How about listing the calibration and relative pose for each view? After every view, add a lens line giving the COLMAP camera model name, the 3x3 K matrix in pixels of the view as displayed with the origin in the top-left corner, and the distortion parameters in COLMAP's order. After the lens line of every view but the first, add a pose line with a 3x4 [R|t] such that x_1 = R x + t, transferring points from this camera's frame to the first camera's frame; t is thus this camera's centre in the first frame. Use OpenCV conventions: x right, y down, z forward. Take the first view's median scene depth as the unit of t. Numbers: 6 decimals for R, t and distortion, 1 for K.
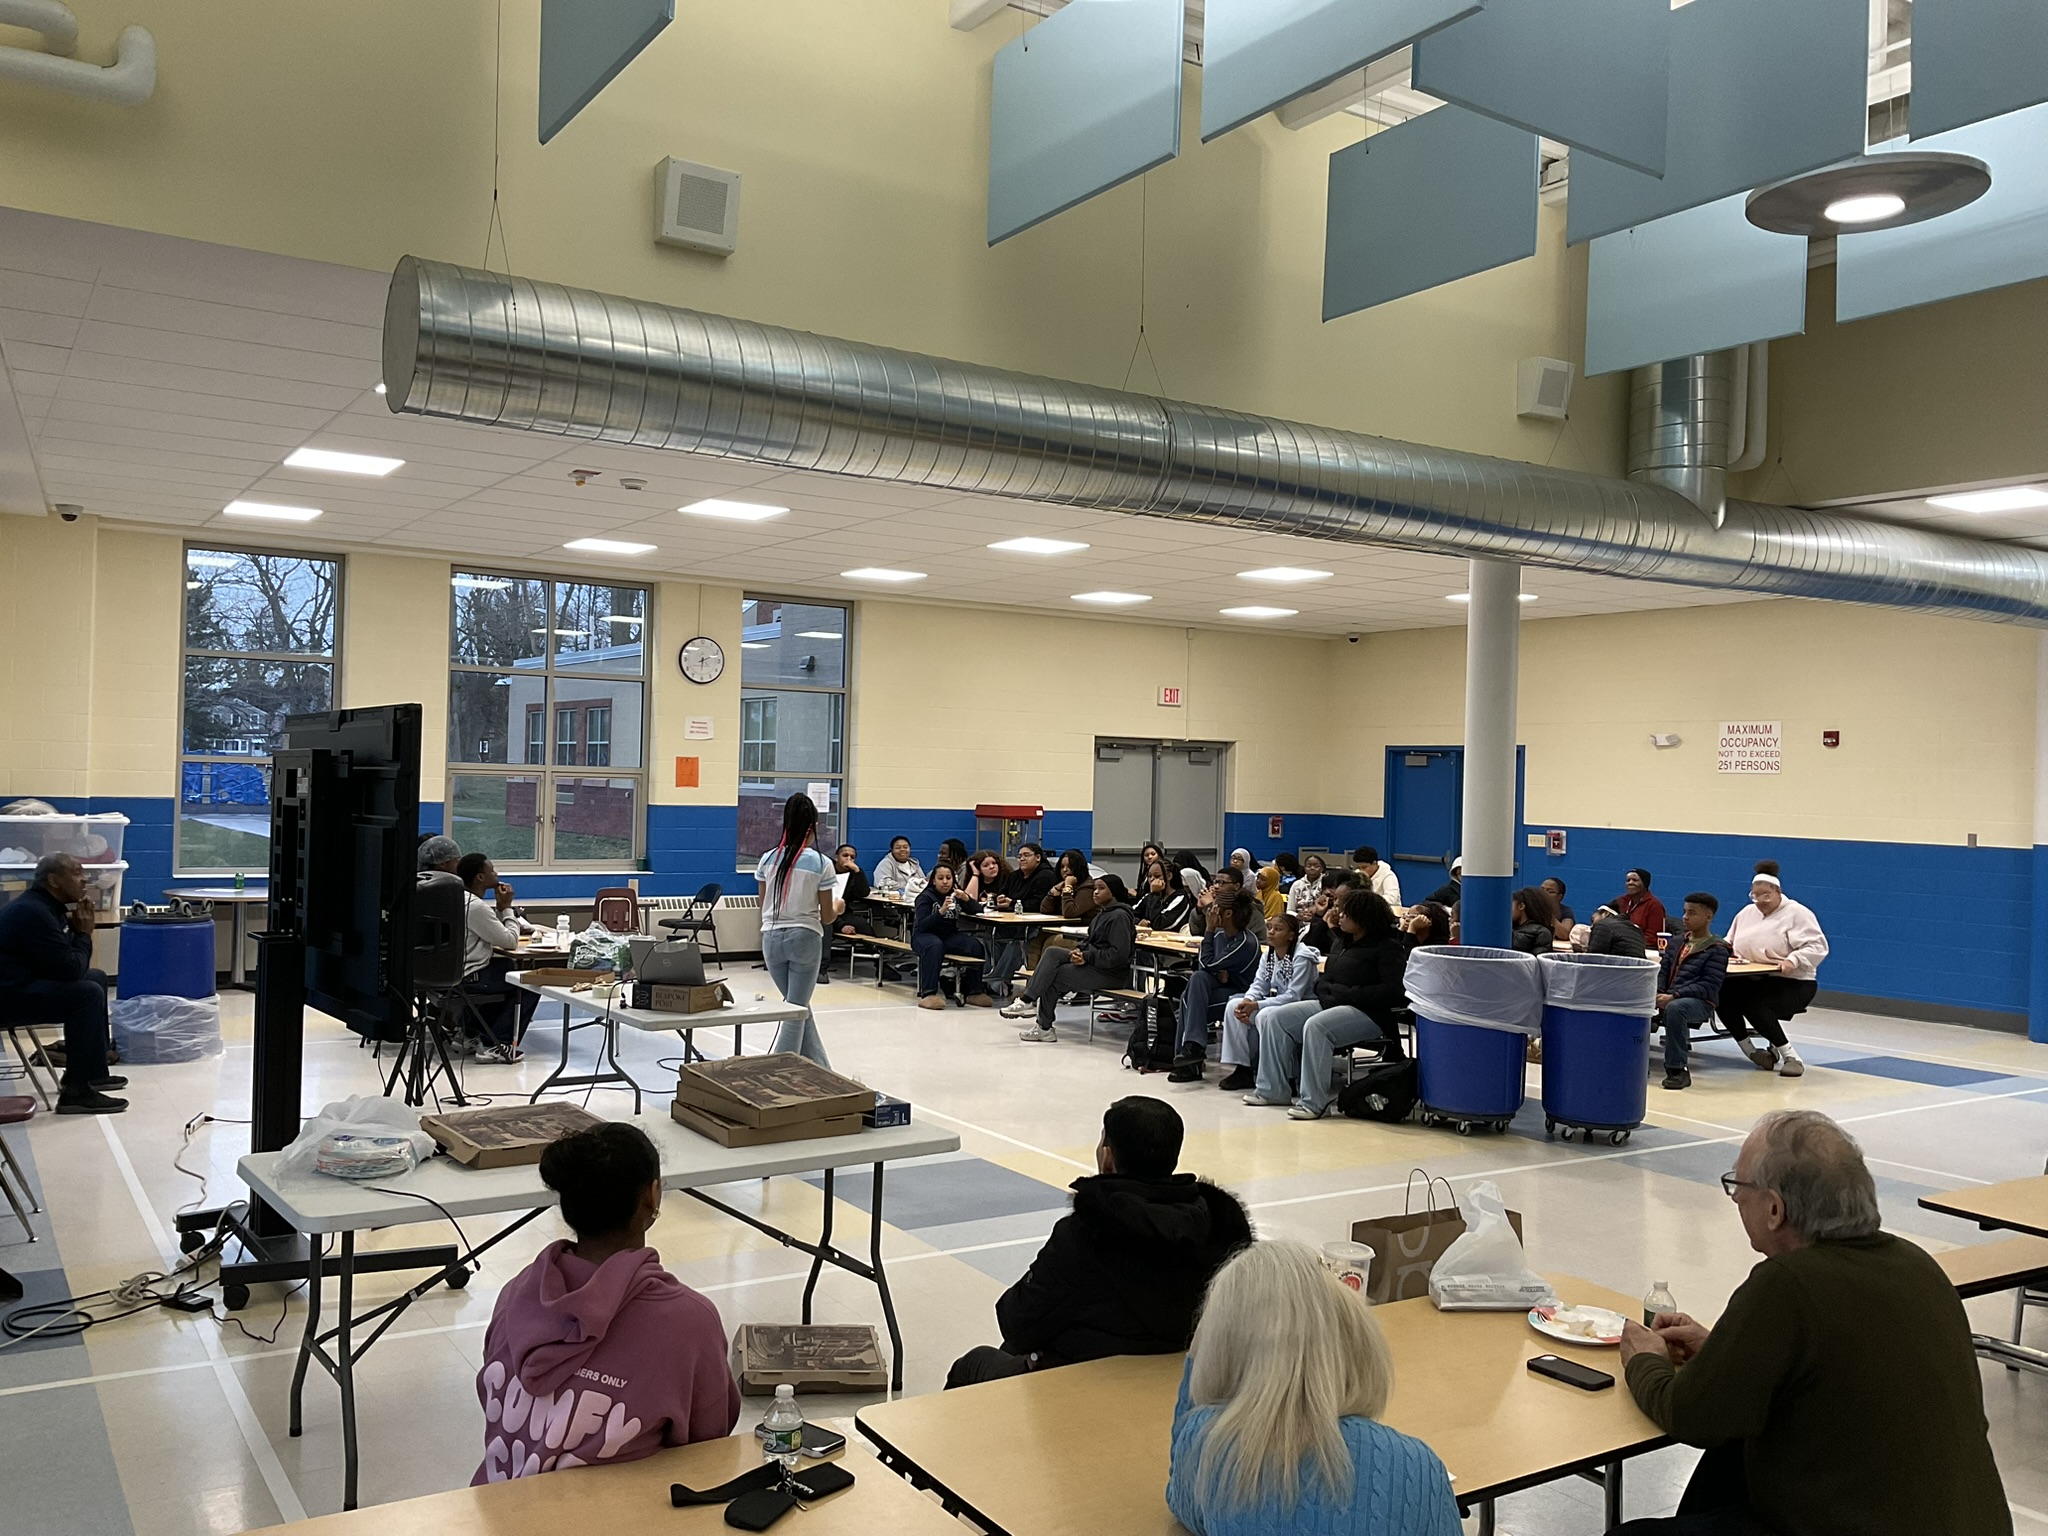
lens RADIAL K [[1676.5, 0, 1024.0], [0, 1676.5, 768.0], [0, 0, 1]] dist [0.114024, -0.274559]
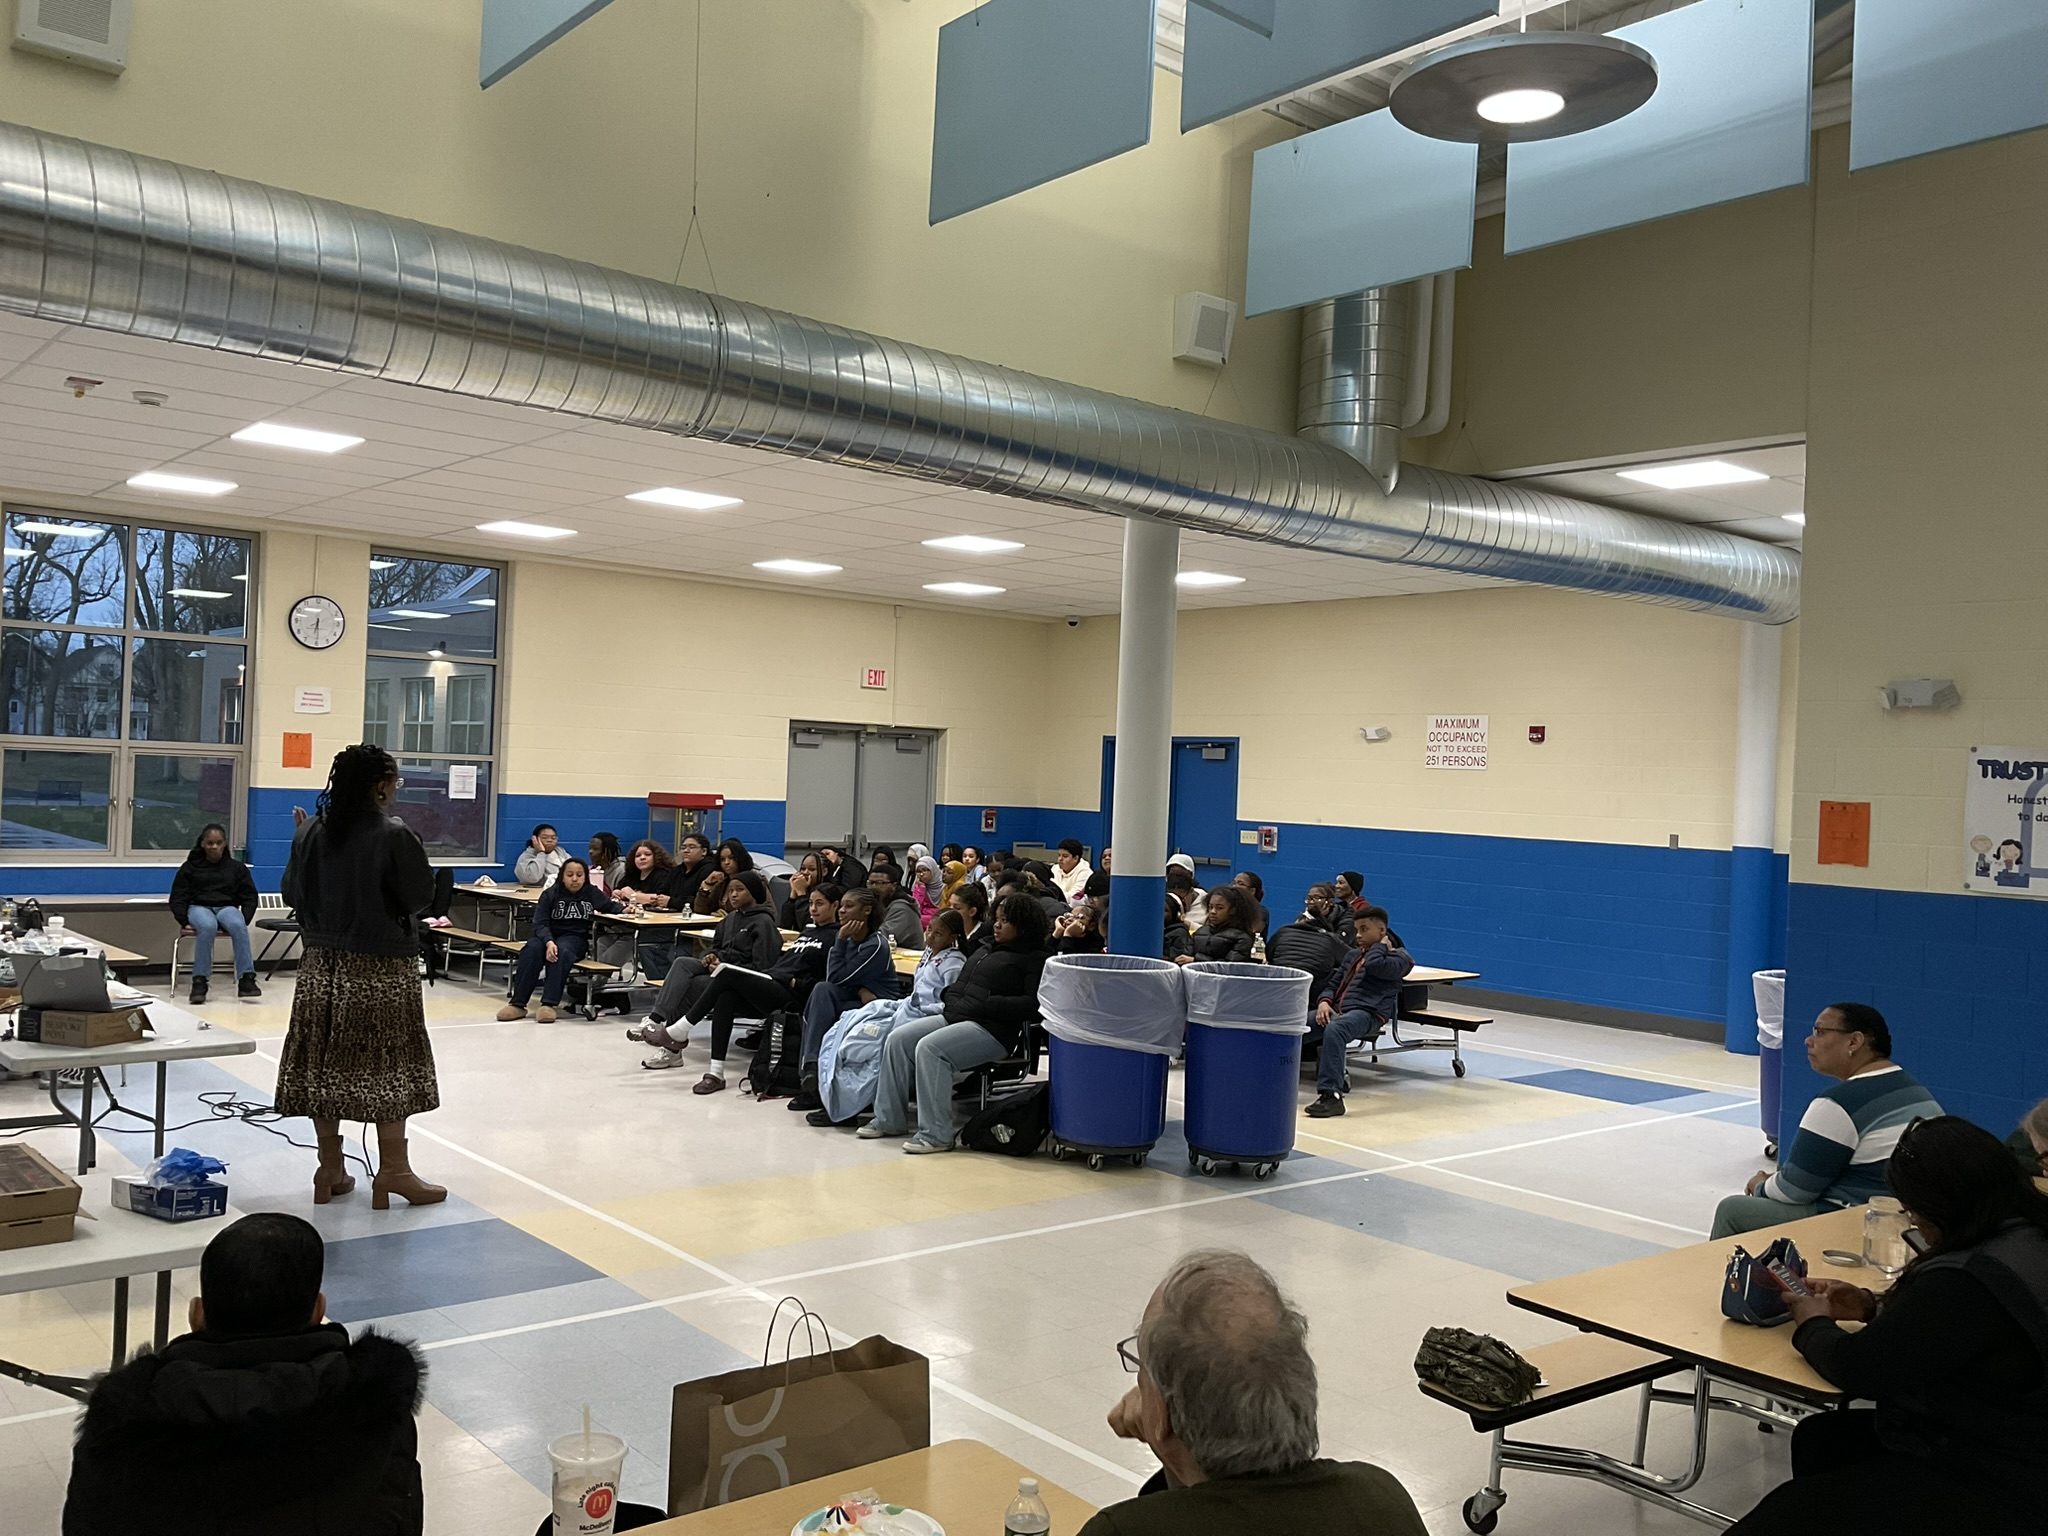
lens RADIAL K [[1703.8, 0, 1024.0], [0, 1703.8, 768.0], [0, 0, 1]] dist [0.061240, -0.113338]
pose [[0.991405, 0.014506, 0.130024, 0.088821], [-0.015055, 0.999881, 0.003241, 0.004681], [-0.129961, -0.005171, 0.991506, 0.106184]]
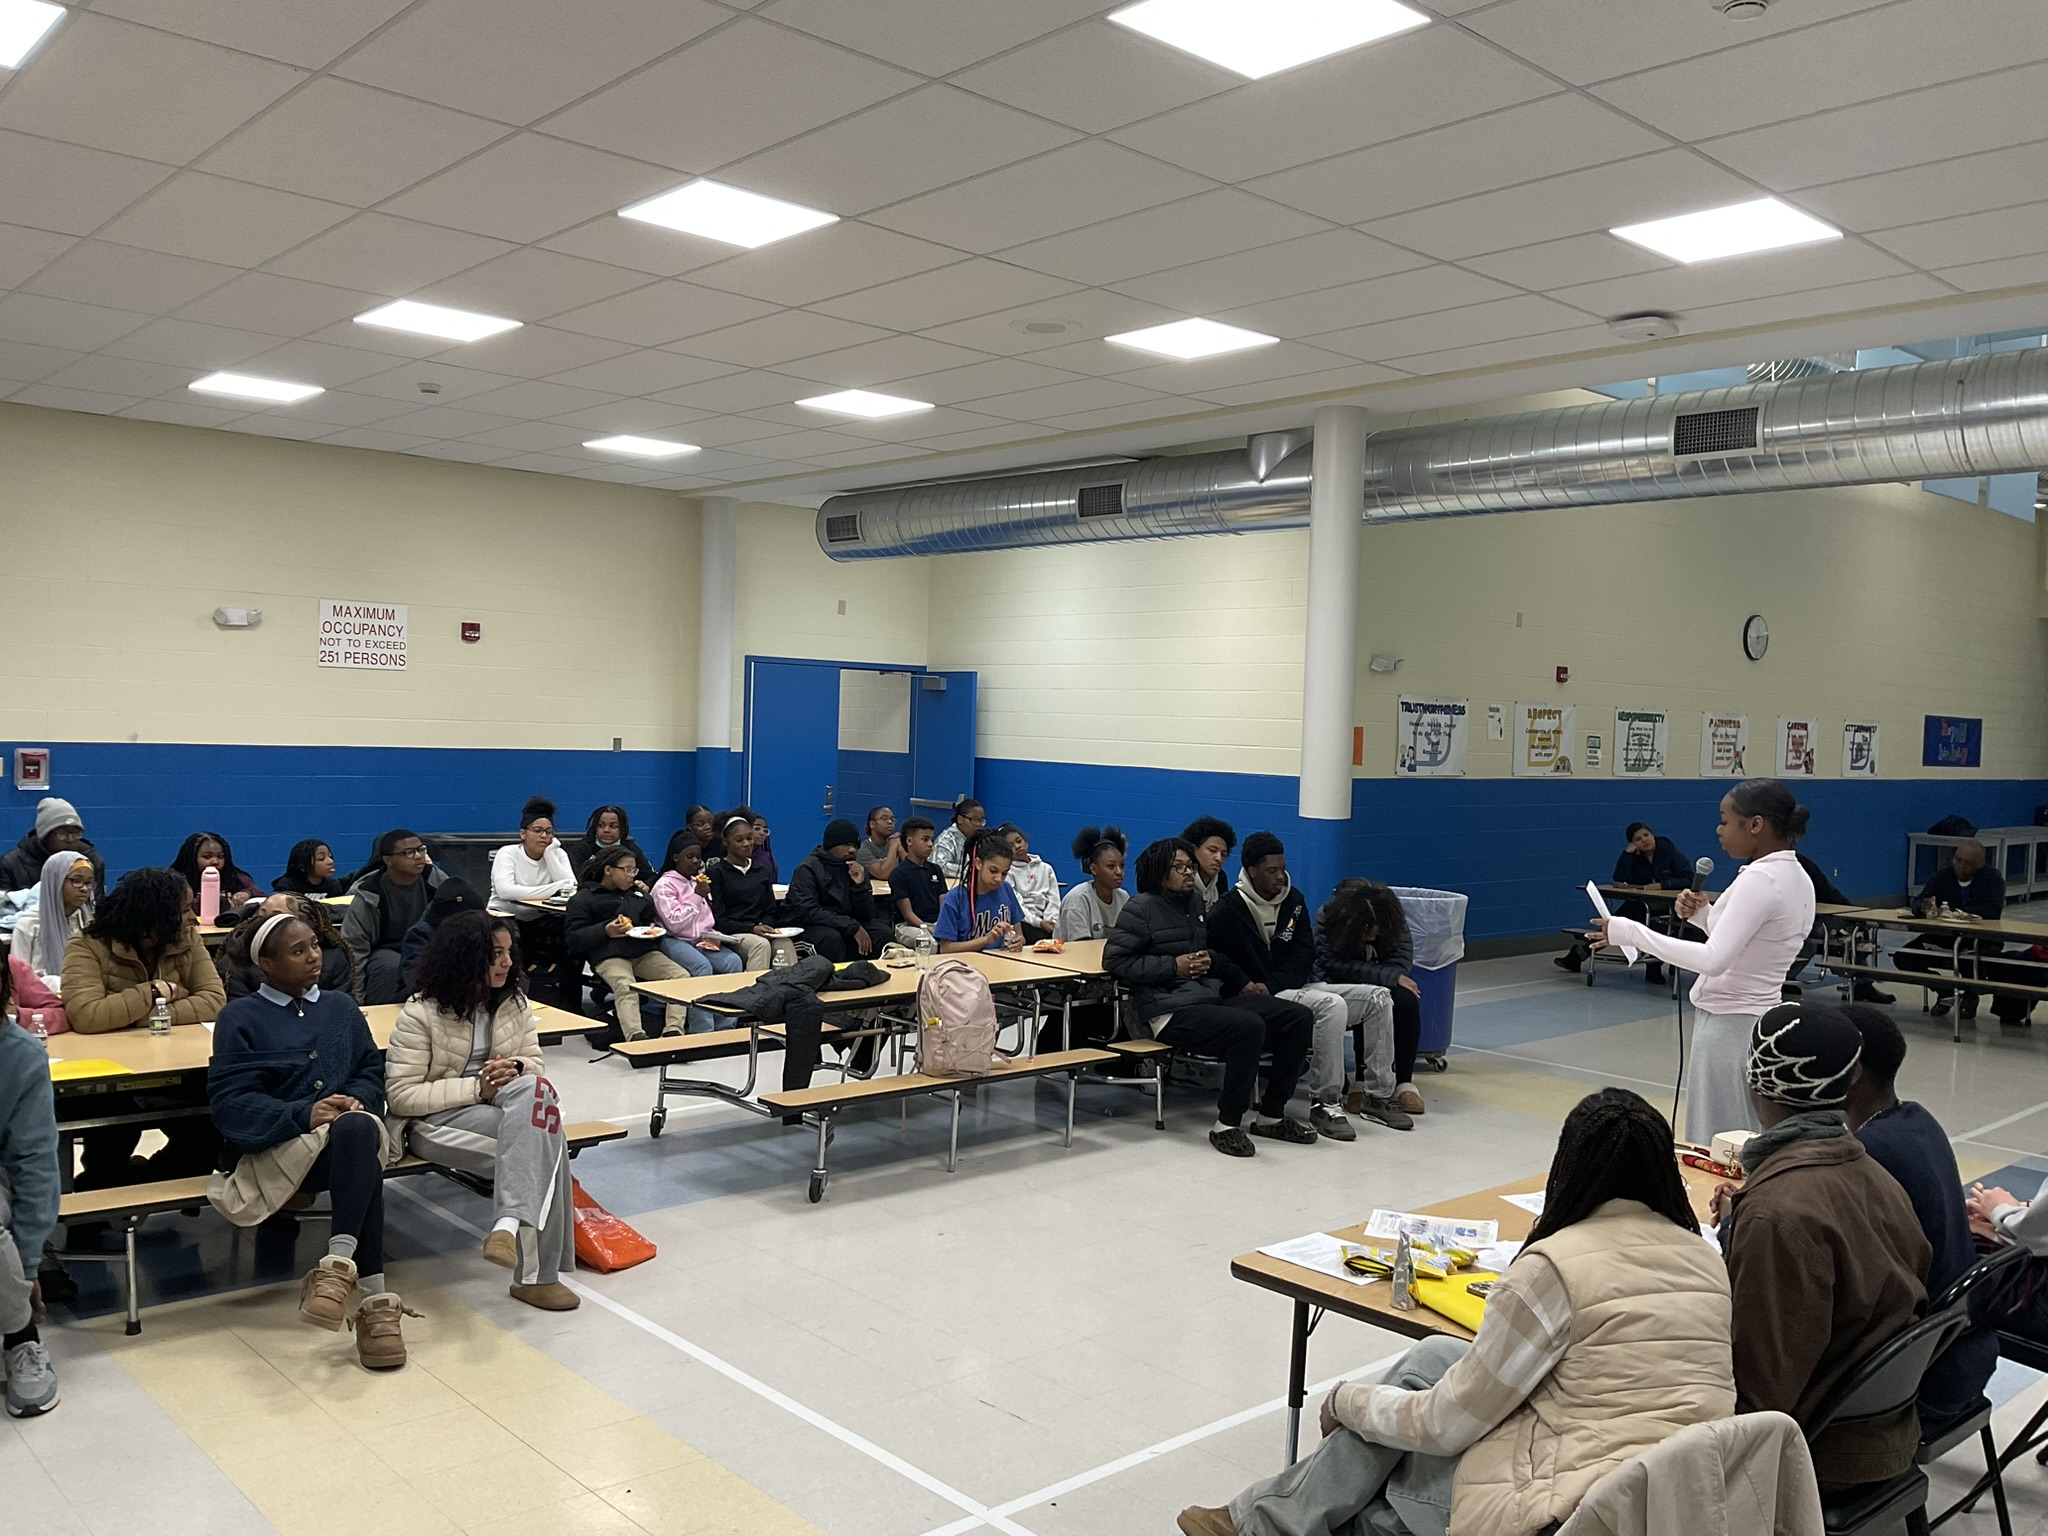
lens RADIAL K [[1703.8, 0, 1024.0], [0, 1703.8, 768.0], [0, 0, 1]] dist [0.061240, -0.113338]
pose [[-0.166215, -0.057299, 0.984423, -0.628671], [-0.041737, 0.997825, 0.051032, -0.006290], [-0.985206, -0.032605, -0.168244, 1.264937]]
